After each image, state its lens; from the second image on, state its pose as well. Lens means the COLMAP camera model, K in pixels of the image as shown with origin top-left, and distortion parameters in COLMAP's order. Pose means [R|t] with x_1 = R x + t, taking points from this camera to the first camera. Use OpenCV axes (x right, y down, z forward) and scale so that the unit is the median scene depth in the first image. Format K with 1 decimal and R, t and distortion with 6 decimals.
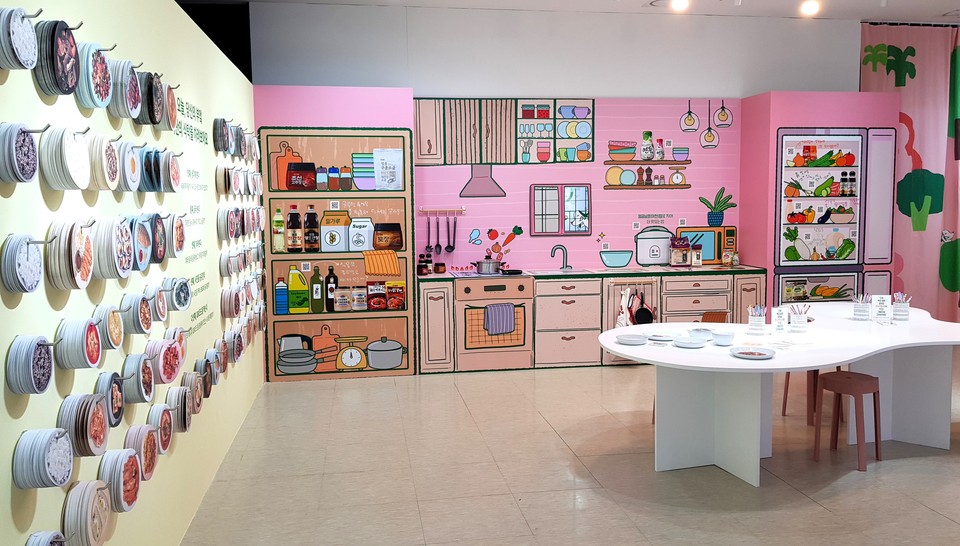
lens RADIAL K [[743.8, 0, 480.6], [0, 743.8, 265.5], [0, 0, 1]] dist [0.091054, -0.200030]
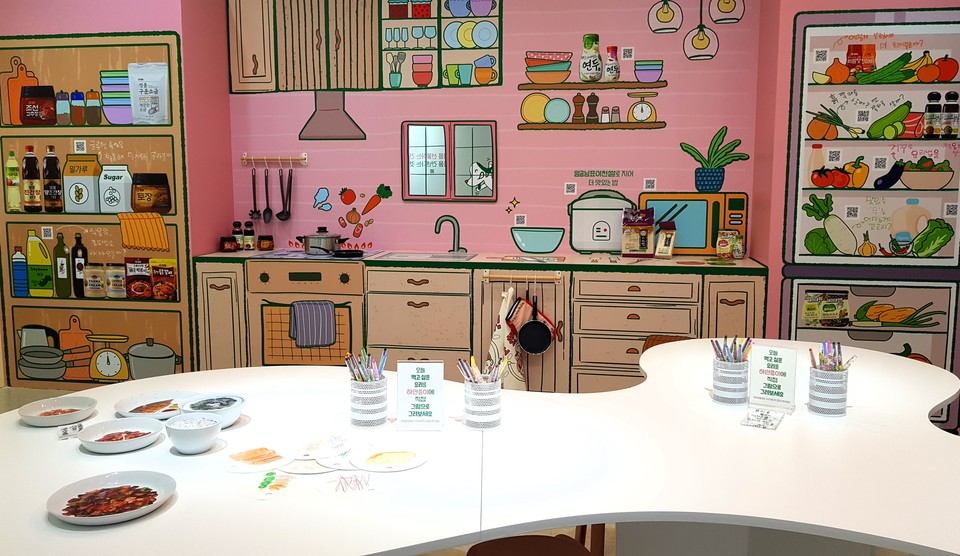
lens RADIAL K [[765.4, 0, 485.7], [0, 765.4, 266.6], [0, 0, 1]] dist [0.087341, -0.153700]
pose [[0.952677, 0.049512, -0.299926, 0.352063], [-0.039619, 0.998454, 0.038981, -0.010432], [0.301393, -0.025254, 0.953166, 0.378522]]
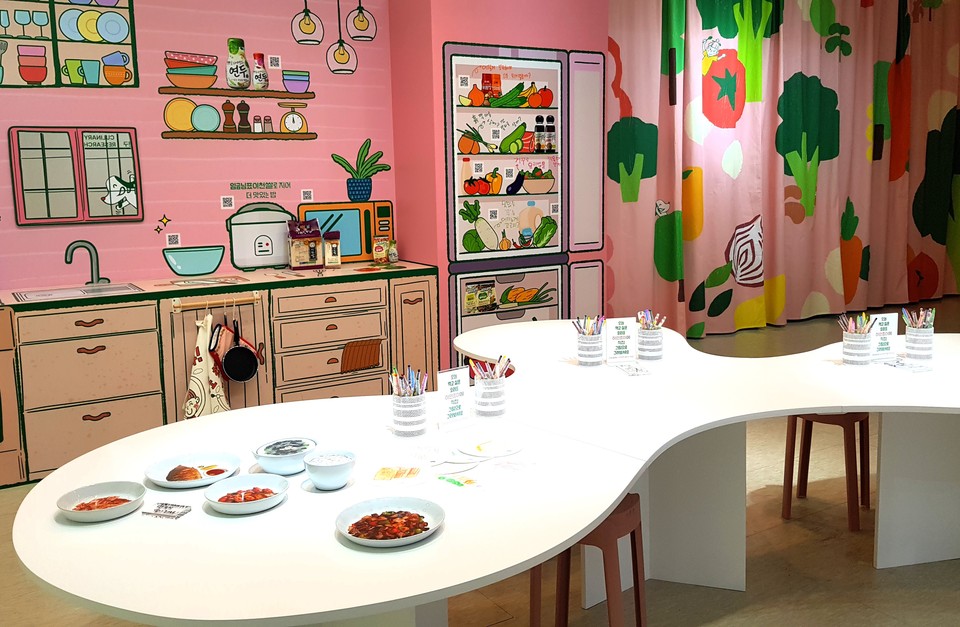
lens RADIAL K [[846.0, 0, 485.3], [0, 846.0, 290.4], [0, 0, 1]] dist [0.087600, -0.169791]
pose [[0.916980, -0.061422, 0.394176, 0.131947], [0.039869, 0.997239, 0.062646, -0.019094], [-0.396936, -0.041729, 0.916897, 0.319179]]
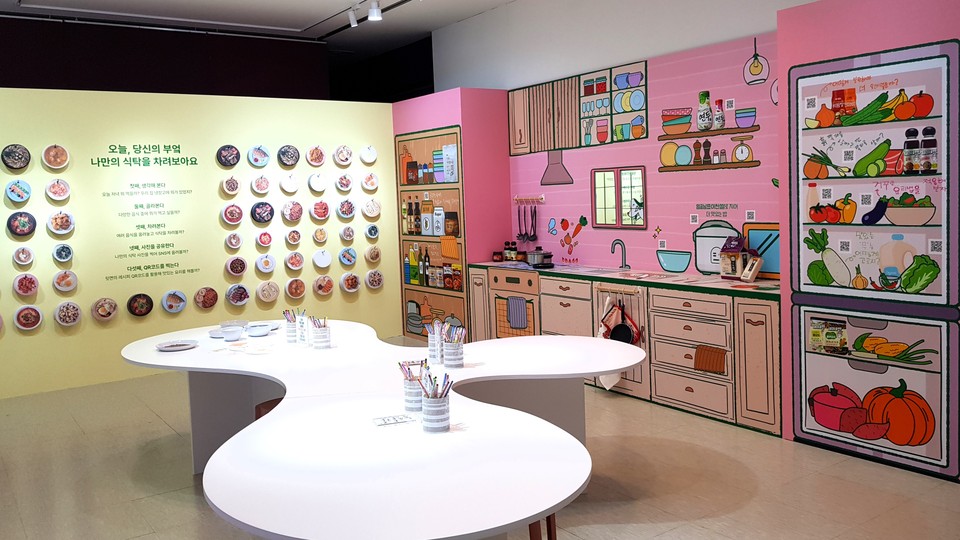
lens RADIAL K [[772.0, 0, 481.9], [0, 772.0, 247.7], [0, 0, 1]] dist [0.087271, -0.189029]
pose [[0.444335, 0.059322, -0.893894, 0.848721], [-0.045343, 0.998016, 0.043693, -0.051152], [0.894712, 0.021117, 0.446143, 0.482626]]
